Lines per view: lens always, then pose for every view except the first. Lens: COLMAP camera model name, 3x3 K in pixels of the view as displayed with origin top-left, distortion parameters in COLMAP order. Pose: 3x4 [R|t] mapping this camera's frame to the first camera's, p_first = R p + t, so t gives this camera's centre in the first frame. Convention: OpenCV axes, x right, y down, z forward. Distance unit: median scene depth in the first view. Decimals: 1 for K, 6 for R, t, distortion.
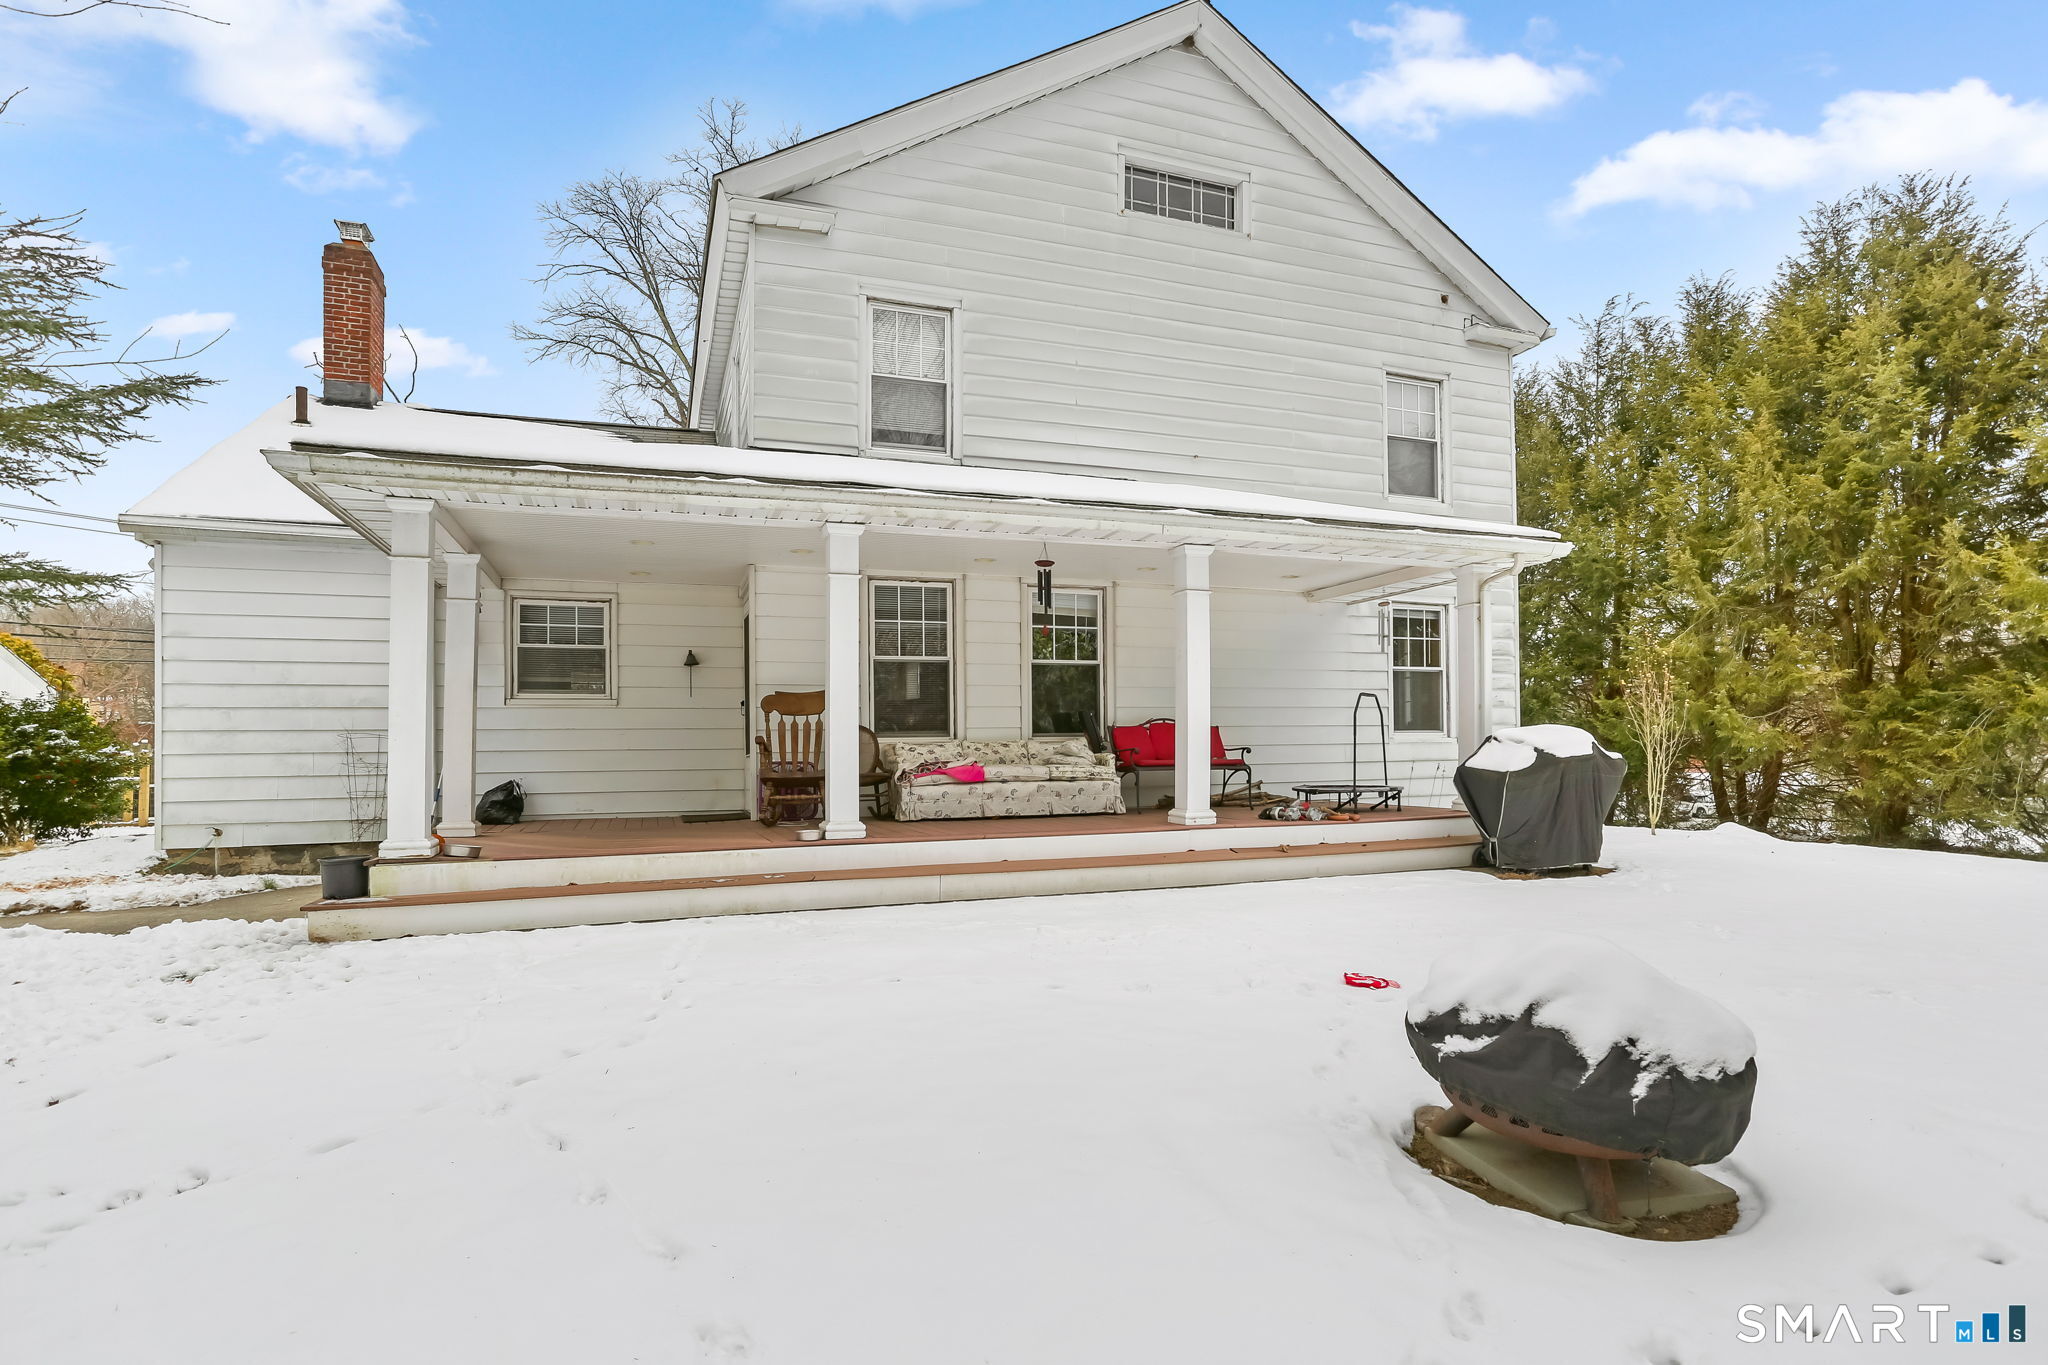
lens RADIAL K [[1024.2, 0, 1024.1], [0, 1024.2, 742.5], [0, 0, 1]] dist [-0.048038, 0.027242]
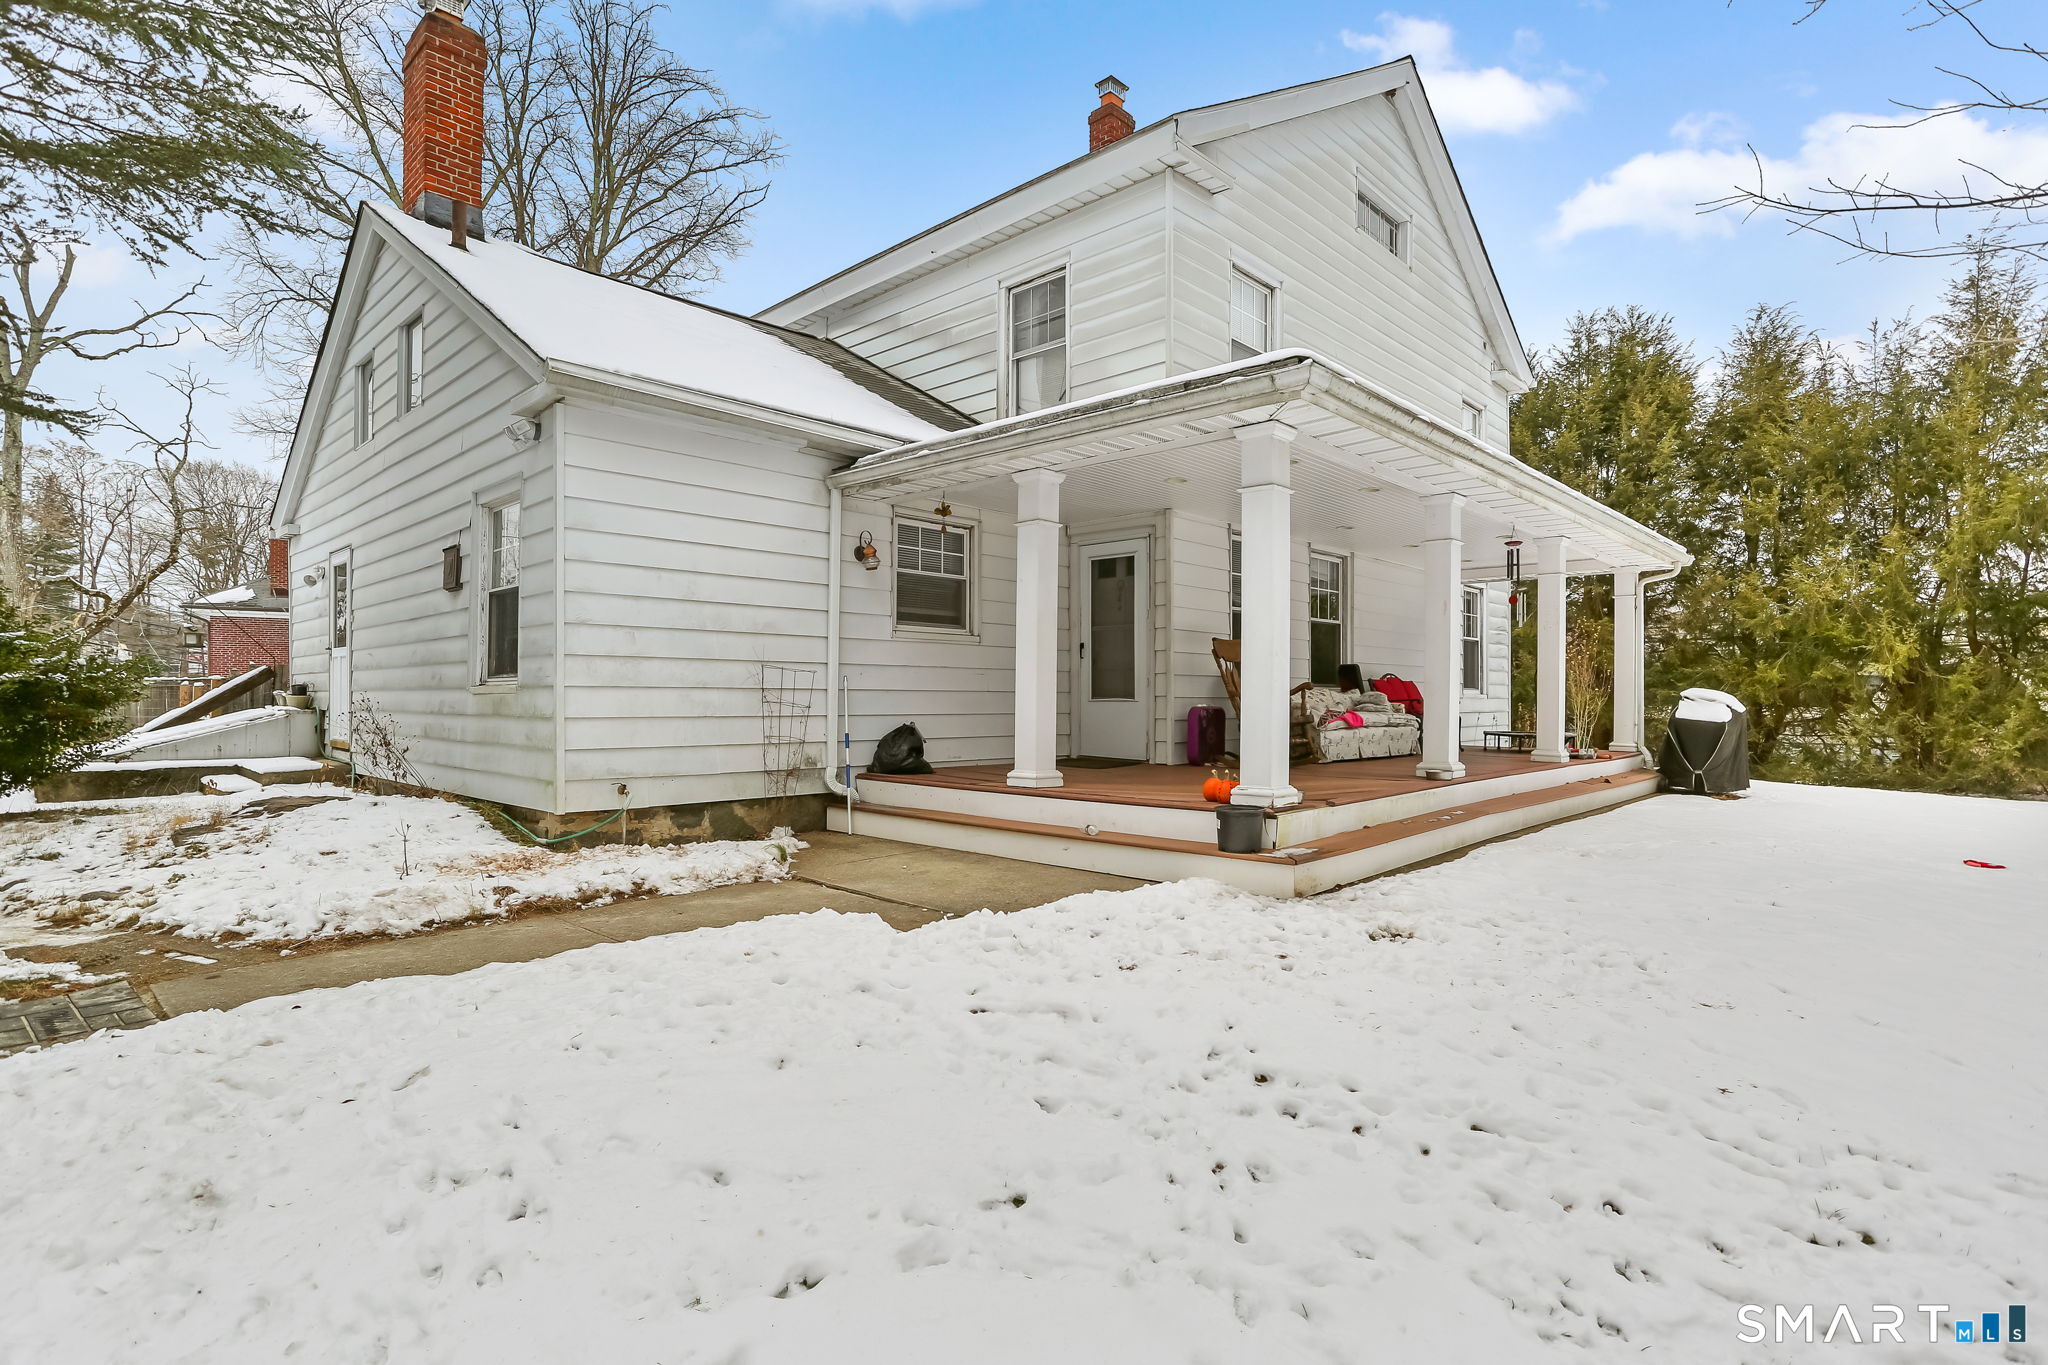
lens RADIAL K [[1016.1, 0, 1025.9], [0, 1016.1, 700.5], [0, 0, 1]] dist [-0.037134, 0.024849]
pose [[0.896913, 0.017718, 0.441851, -0.842034], [-0.019647, 0.999807, -0.000210, 0.015451], [-0.441770, -0.008493, 0.897088, 0.168723]]
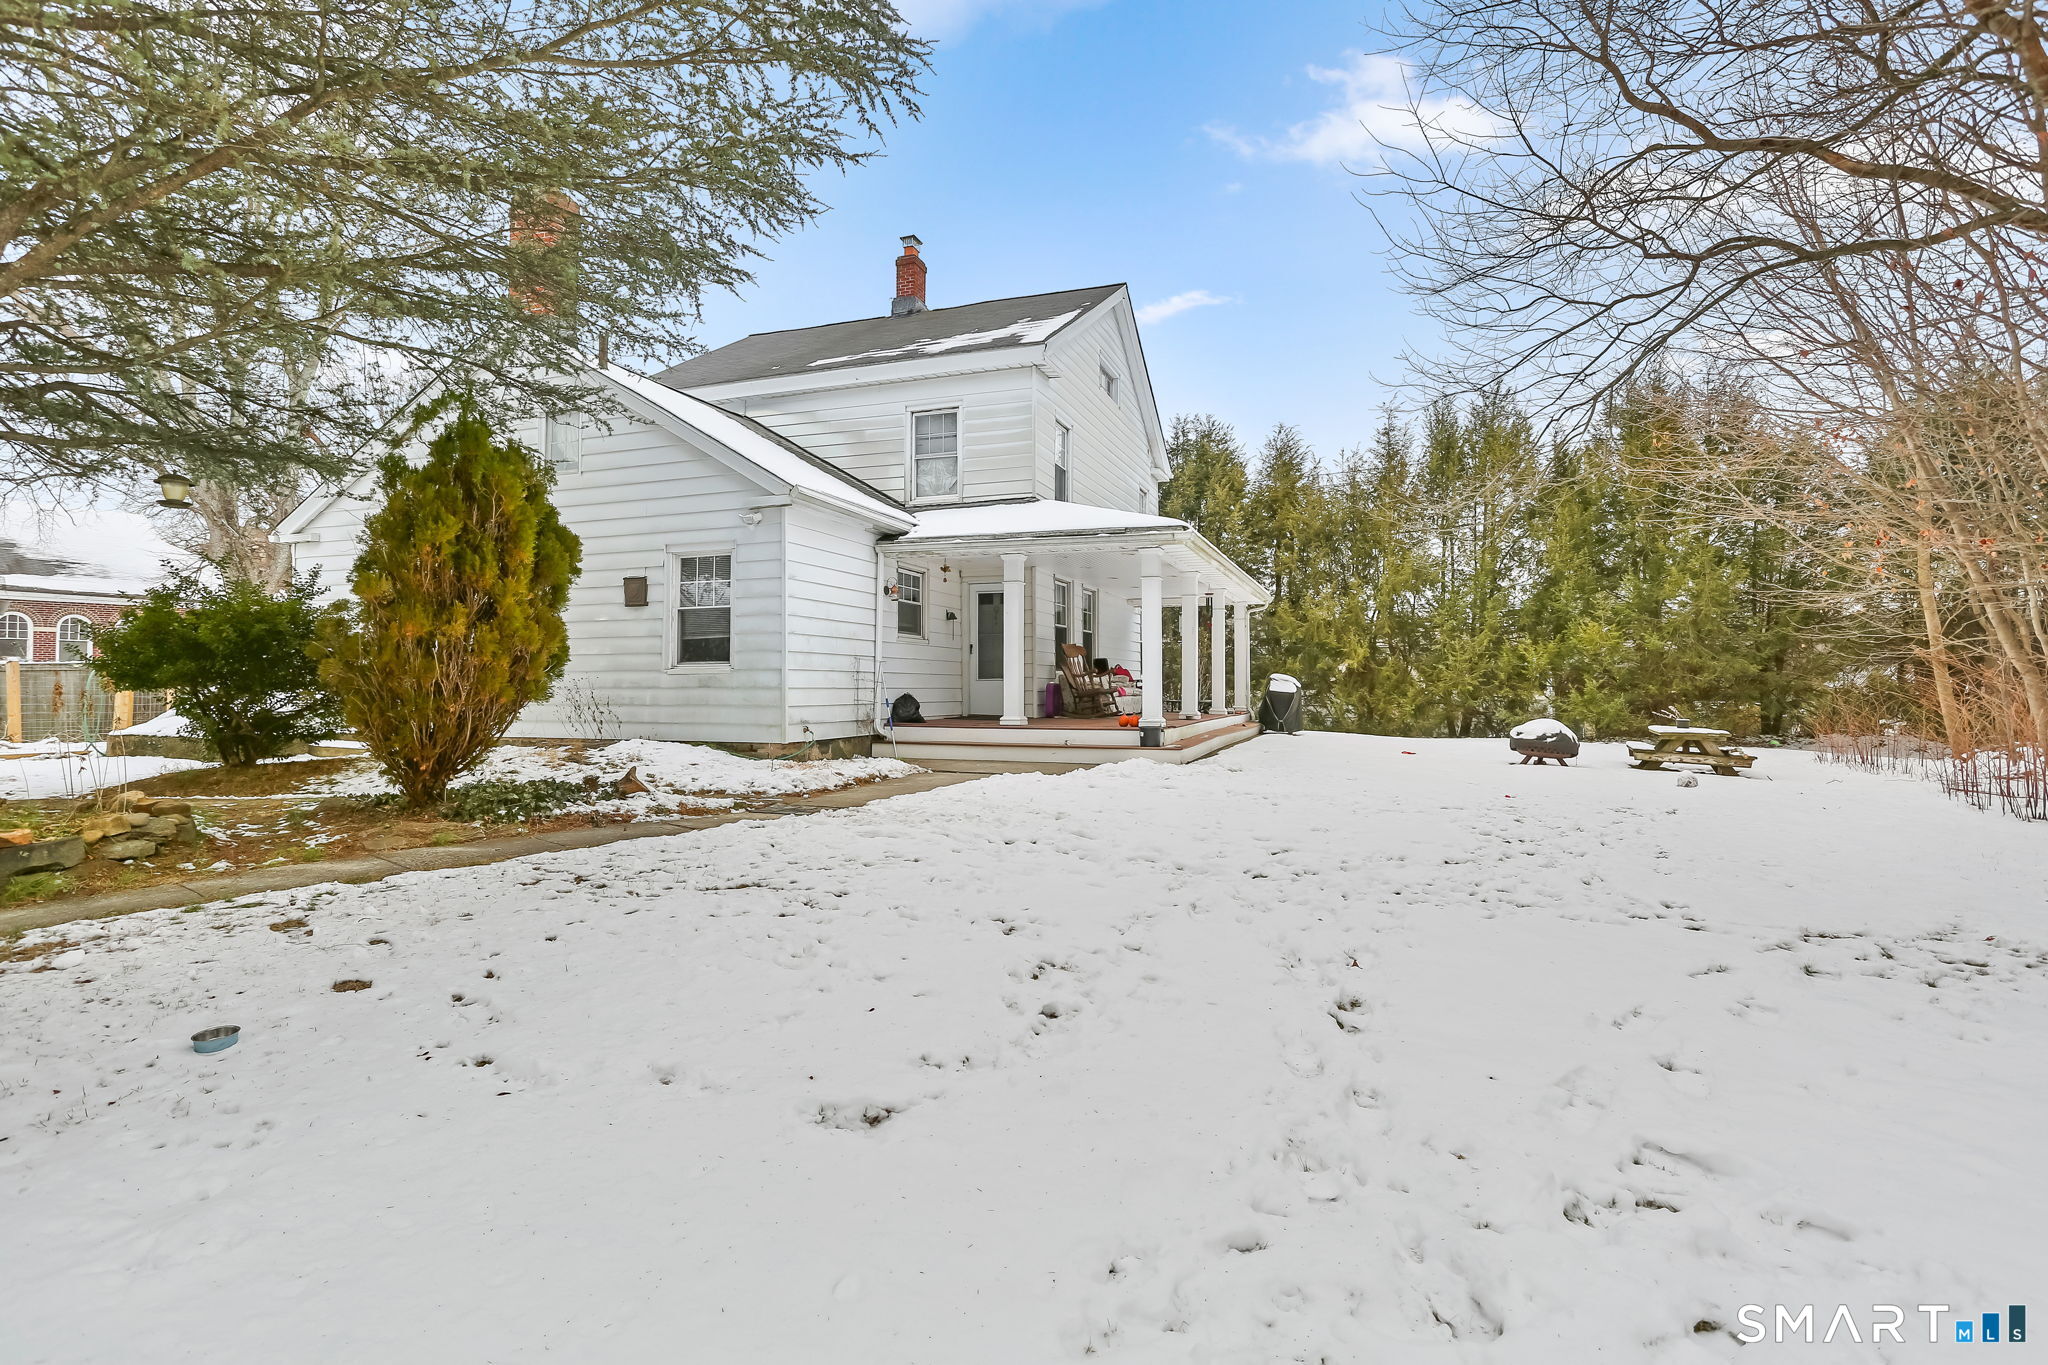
lens RADIAL K [[1001.2, 0, 1015.5], [0, 1001.2, 670.9], [0, 0, 1]] dist [-0.054464, 0.037200]
pose [[0.647651, 0.028182, 0.761416, -1.572499], [-0.014456, 0.999590, -0.024701, 0.039683], [-0.761800, 0.004991, 0.647793, -0.055280]]
